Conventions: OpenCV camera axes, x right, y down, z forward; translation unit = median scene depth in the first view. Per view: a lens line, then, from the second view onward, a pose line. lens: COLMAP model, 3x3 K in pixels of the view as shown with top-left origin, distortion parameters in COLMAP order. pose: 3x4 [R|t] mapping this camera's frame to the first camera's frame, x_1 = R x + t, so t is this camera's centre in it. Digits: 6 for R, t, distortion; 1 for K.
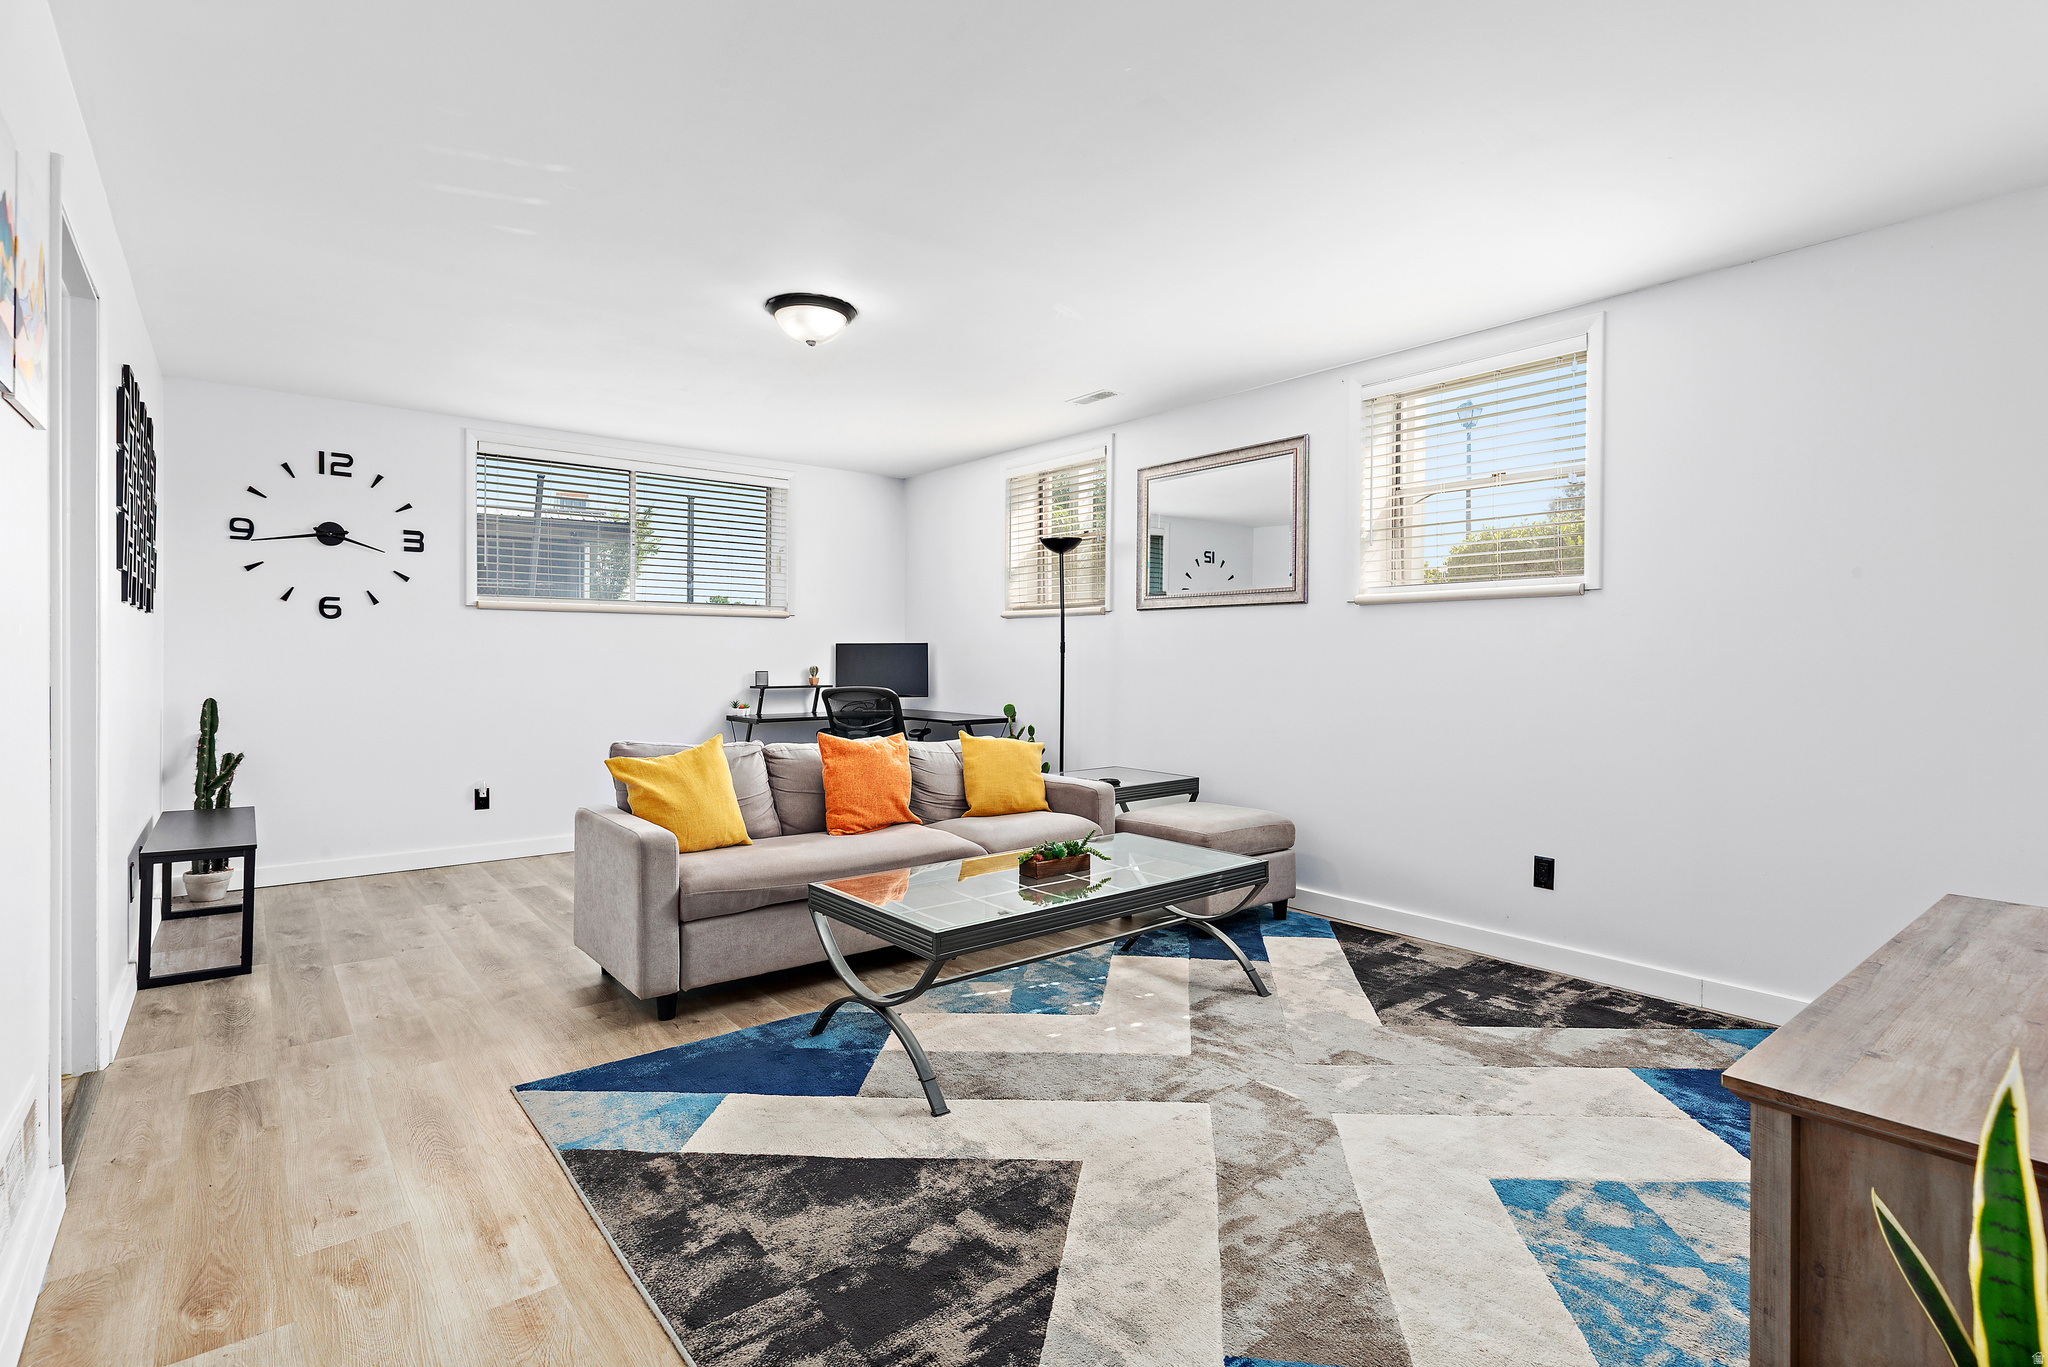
lens RADIAL K [[975.7, 0, 1035.6], [0, 975.7, 661.8], [0, 0, 1]] dist [-0.001917, 0.000815]
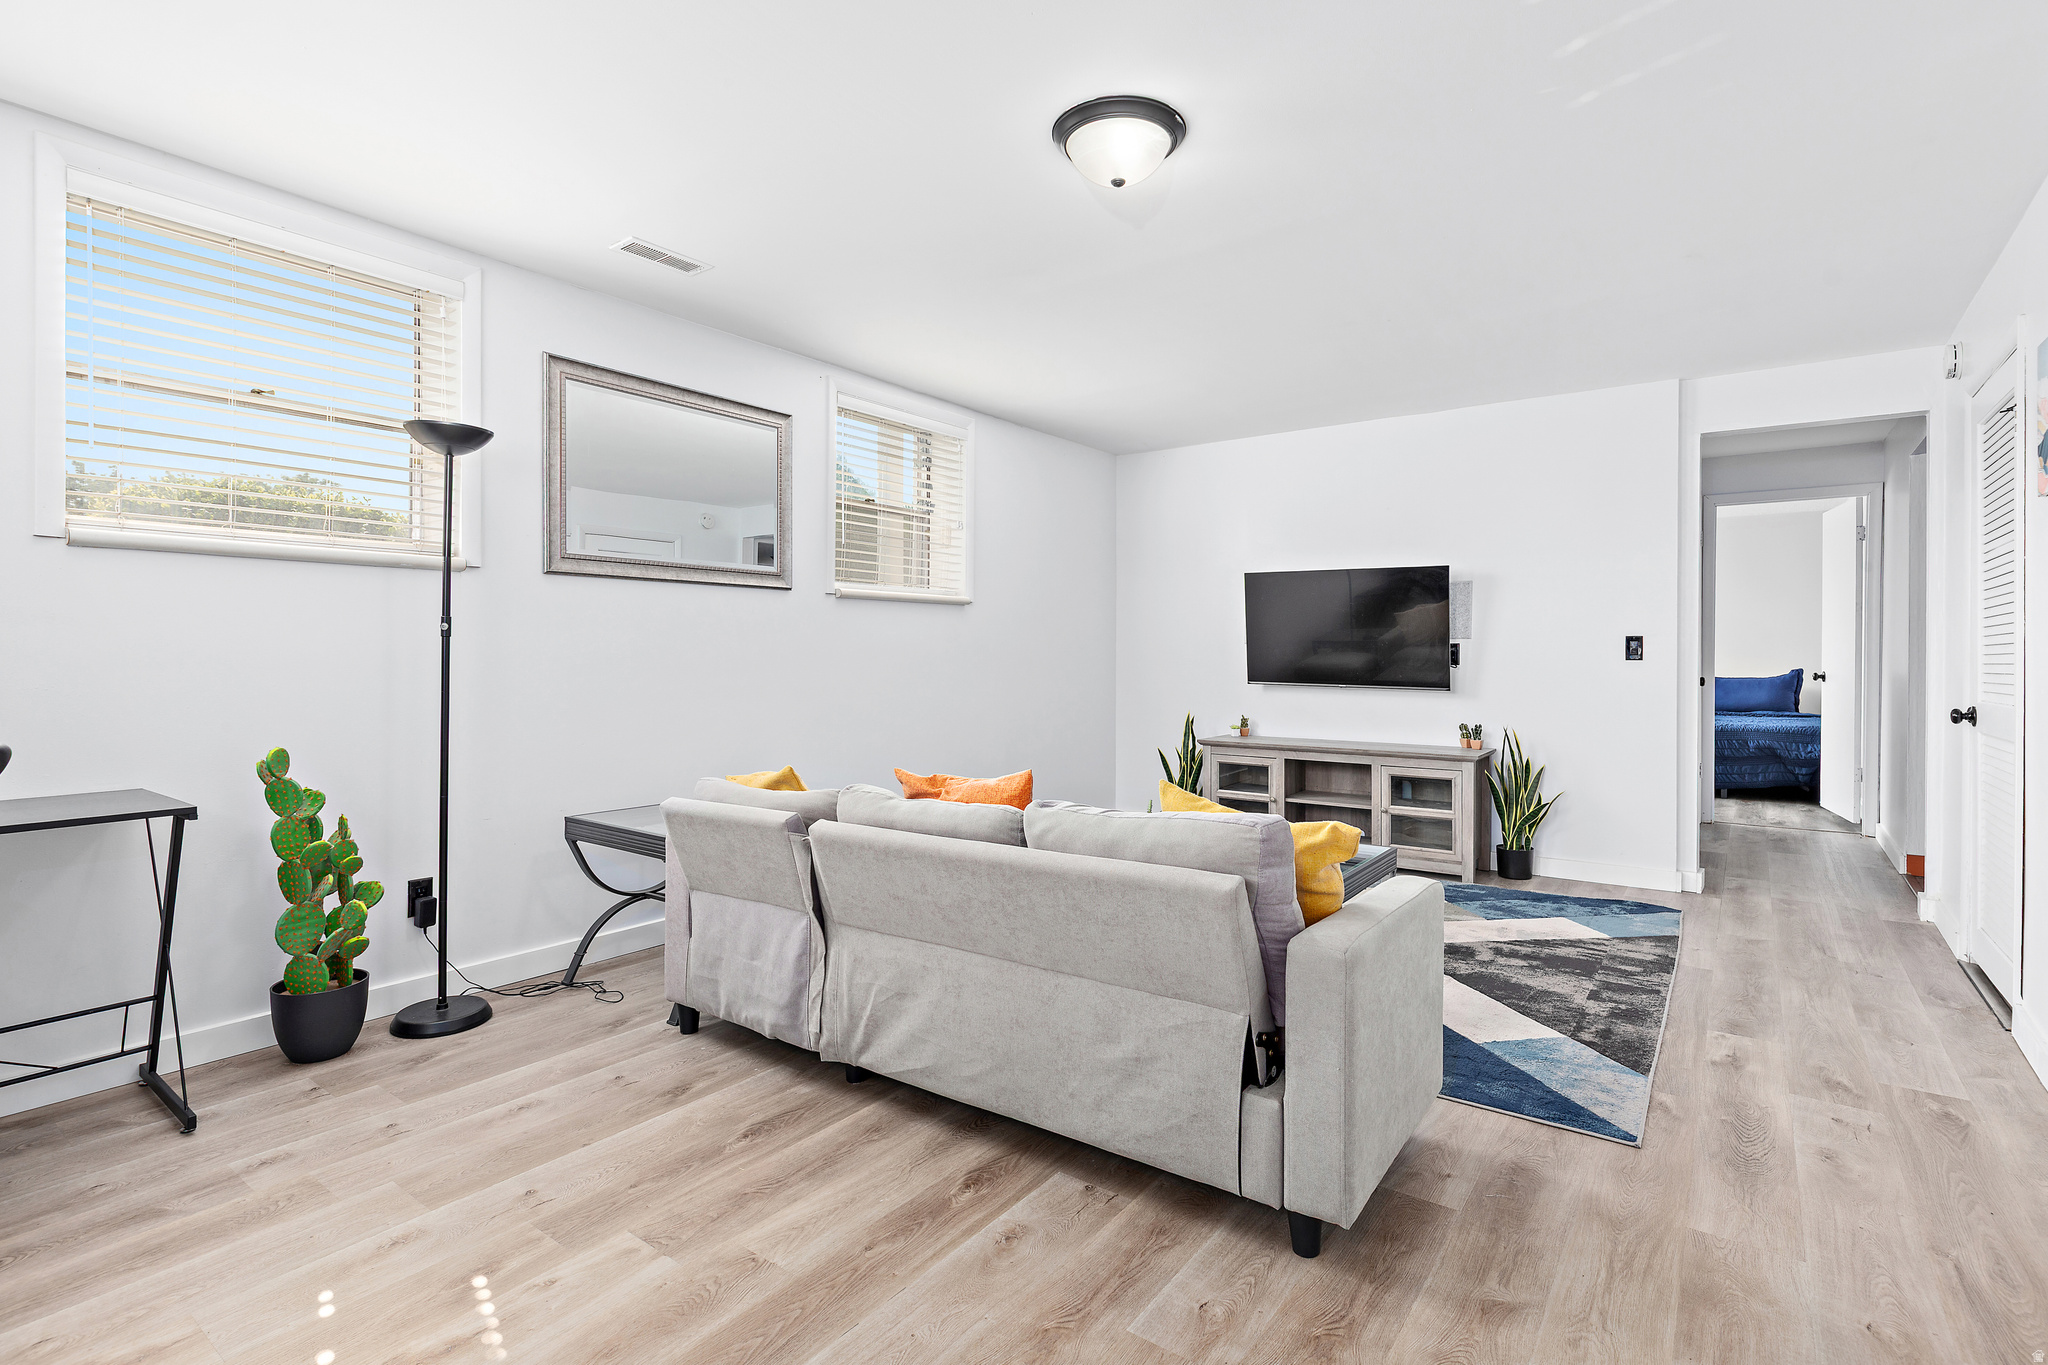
lens RADIAL K [[1012.3, 0, 1019.2], [0, 1012.3, 659.8], [0, 0, 1]] dist [0.000110, 0.000881]
pose [[-0.261926, -0.012245, 0.965010, -1.492518], [0.000003, 0.999919, 0.012688, -0.010096], [-0.965088, 0.003326, -0.261905, 2.095445]]
